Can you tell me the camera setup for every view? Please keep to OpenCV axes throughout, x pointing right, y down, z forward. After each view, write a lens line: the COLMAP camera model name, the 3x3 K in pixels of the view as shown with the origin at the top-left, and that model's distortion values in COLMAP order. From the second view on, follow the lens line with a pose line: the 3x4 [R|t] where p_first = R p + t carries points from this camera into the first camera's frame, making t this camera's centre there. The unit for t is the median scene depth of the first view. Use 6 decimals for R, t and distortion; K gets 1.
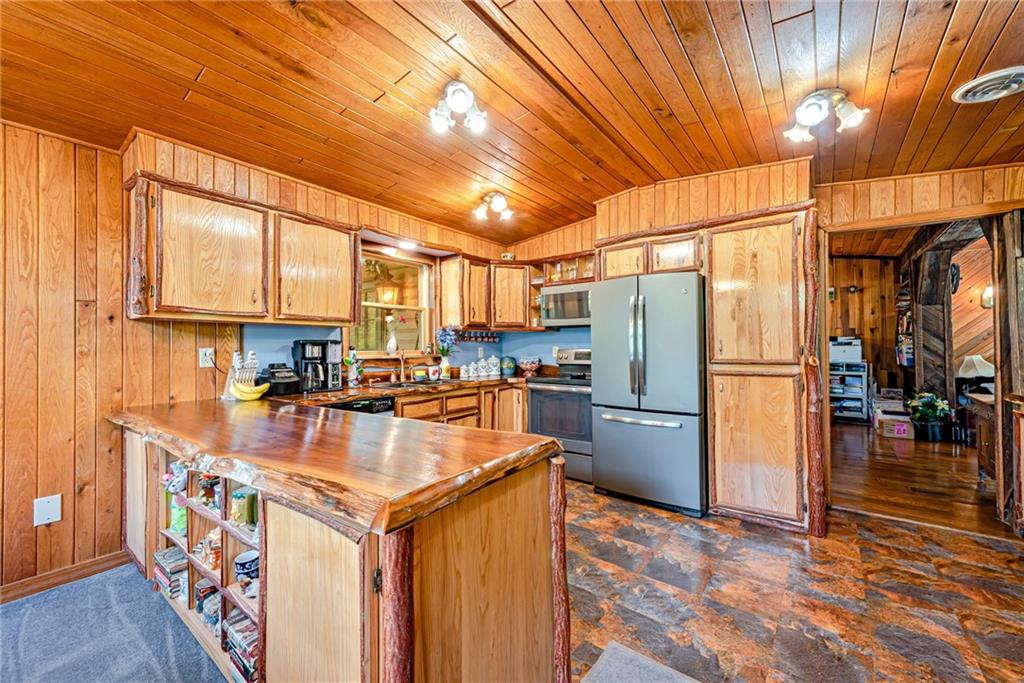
lens RADIAL K [[400.8, 0, 513.7], [0, 400.8, 343.6], [0, 0, 1]] dist [0.003338, -0.001950]
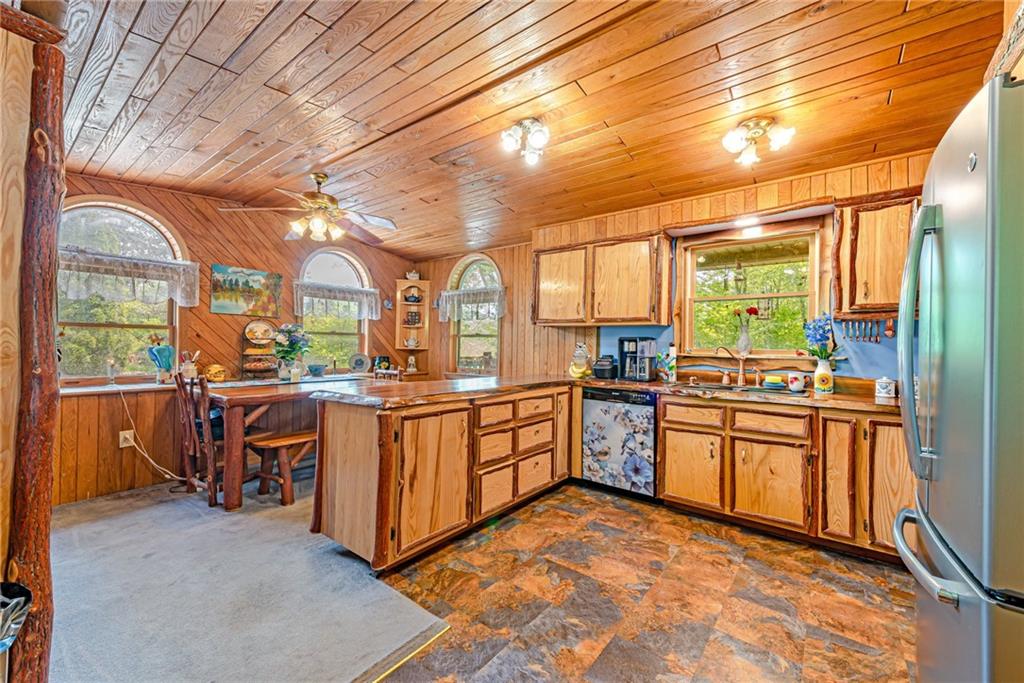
lens RADIAL K [[400.8, 0, 506.9], [0, 400.8, 342.3], [0, 0, 1]] dist [0.003338, -0.001950]
pose [[-0.004372, 0.002648, -0.999987, 0.737053], [-0.006945, 0.999972, 0.002679, 0.005842], [0.999966, 0.006957, -0.004353, 0.662792]]
